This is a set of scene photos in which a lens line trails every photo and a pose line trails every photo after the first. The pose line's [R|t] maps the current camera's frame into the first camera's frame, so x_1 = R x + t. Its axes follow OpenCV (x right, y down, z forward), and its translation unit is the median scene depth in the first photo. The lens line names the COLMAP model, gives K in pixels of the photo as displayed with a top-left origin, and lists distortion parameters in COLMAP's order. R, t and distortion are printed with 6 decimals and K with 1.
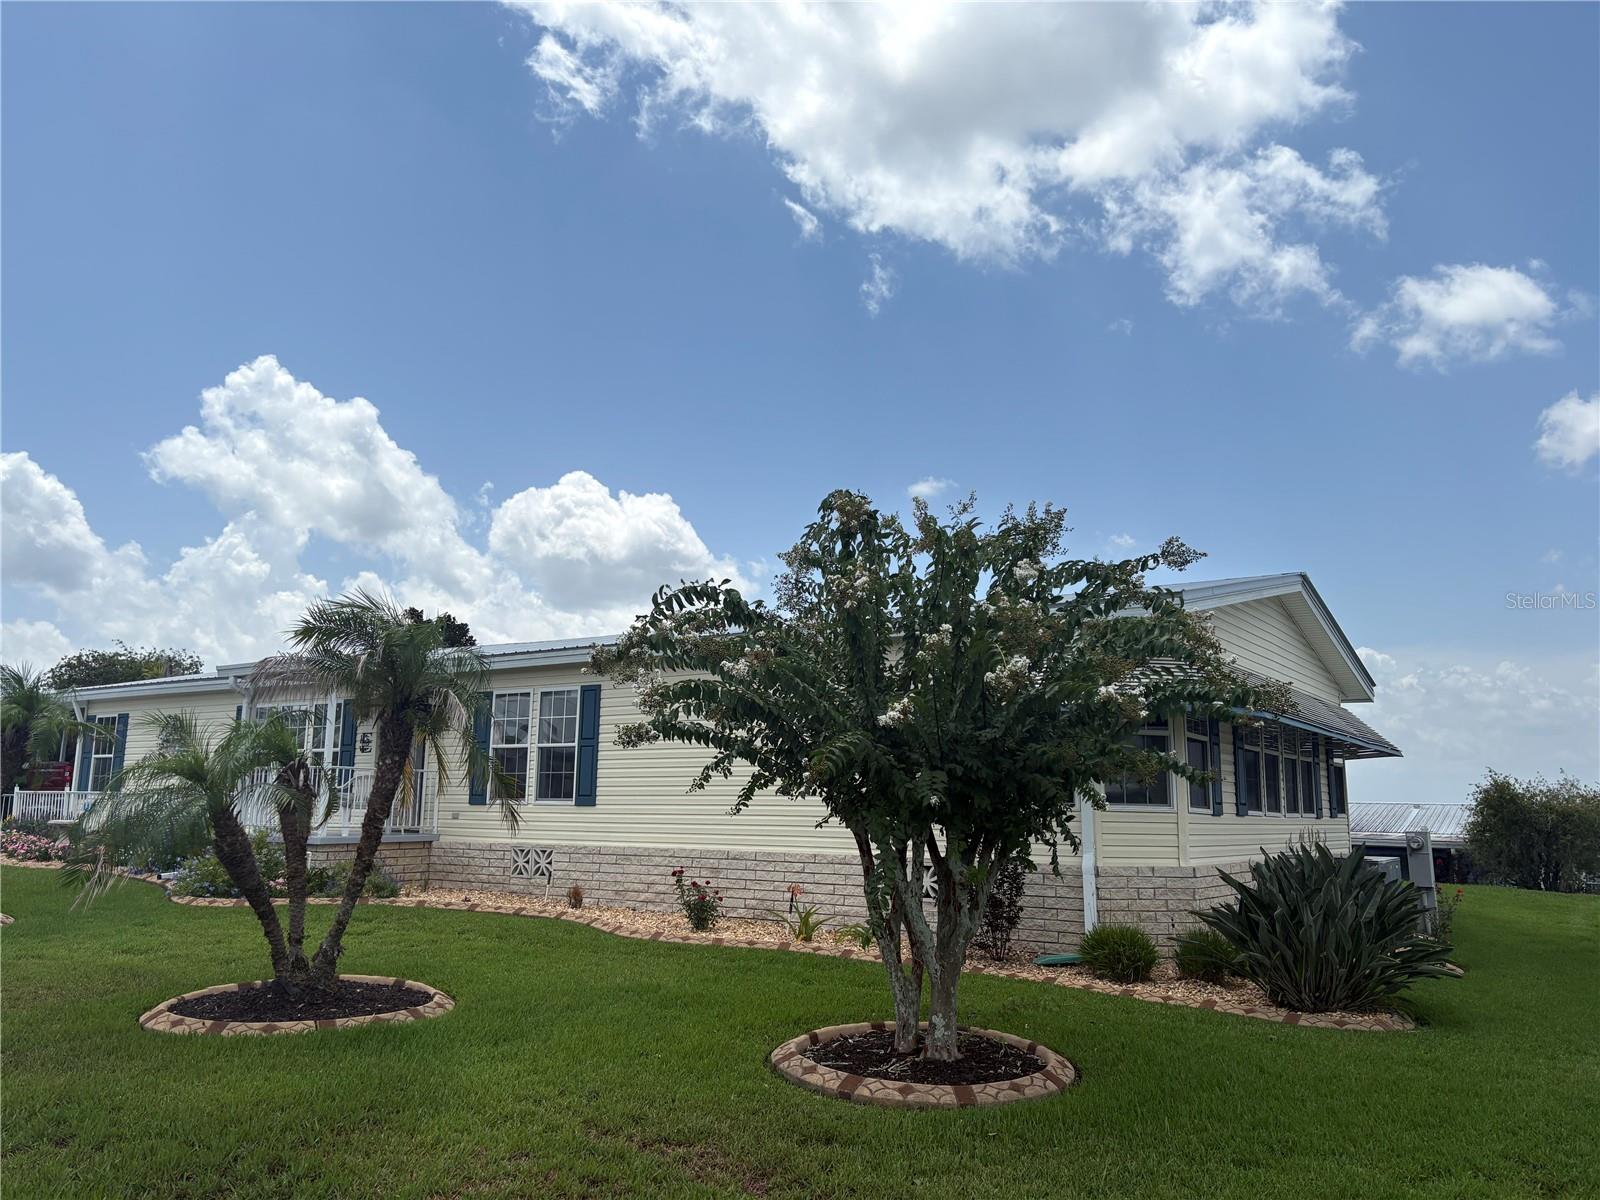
lens RADIAL K [[1352.0, 0, 800.0], [0, 1352.0, 600.0], [0, 0, 1]] dist [0.005056, -0.001251]
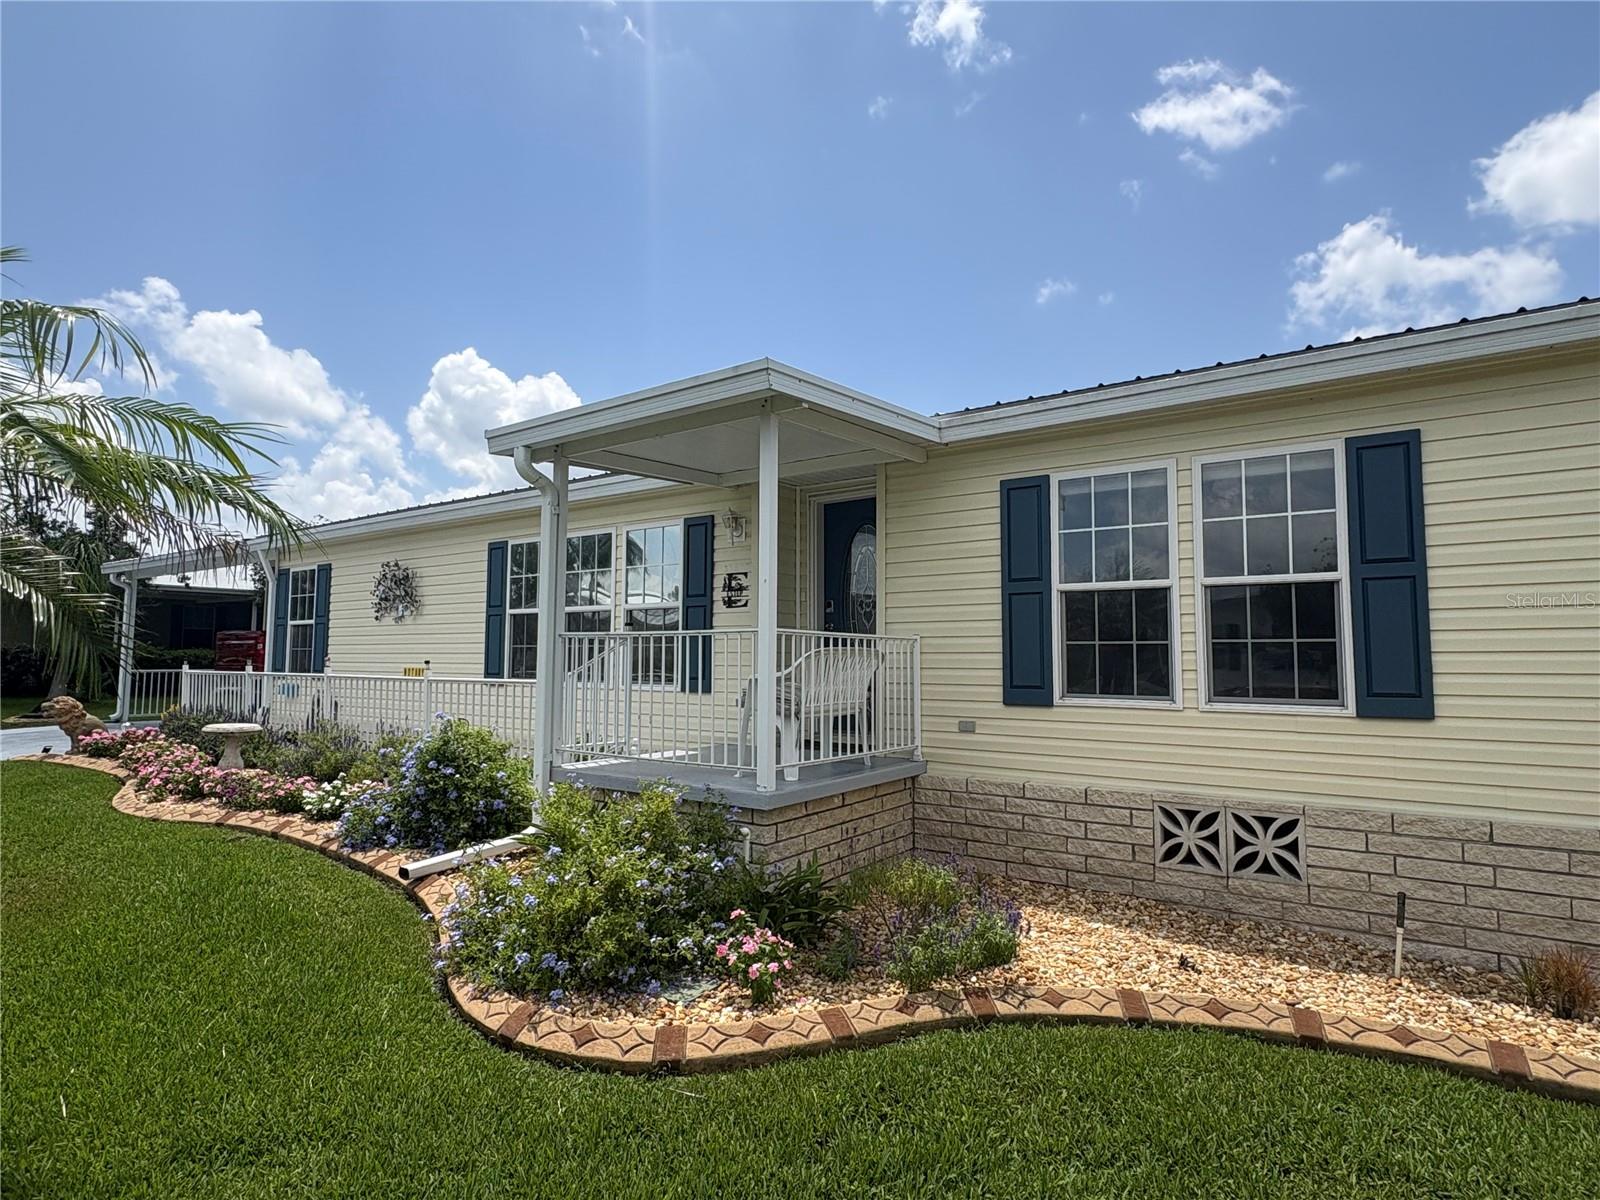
lens RADIAL K [[935.6, 0, 800.0], [0, 935.6, 600.0], [0, 0, 1]] dist [-0.000227, 0.000387]
pose [[0.999827, -0.014983, -0.010982, -0.324613], [0.015972, 0.995226, 0.096279, 0.080697], [0.009487, -0.096437, 0.995294, 0.680303]]
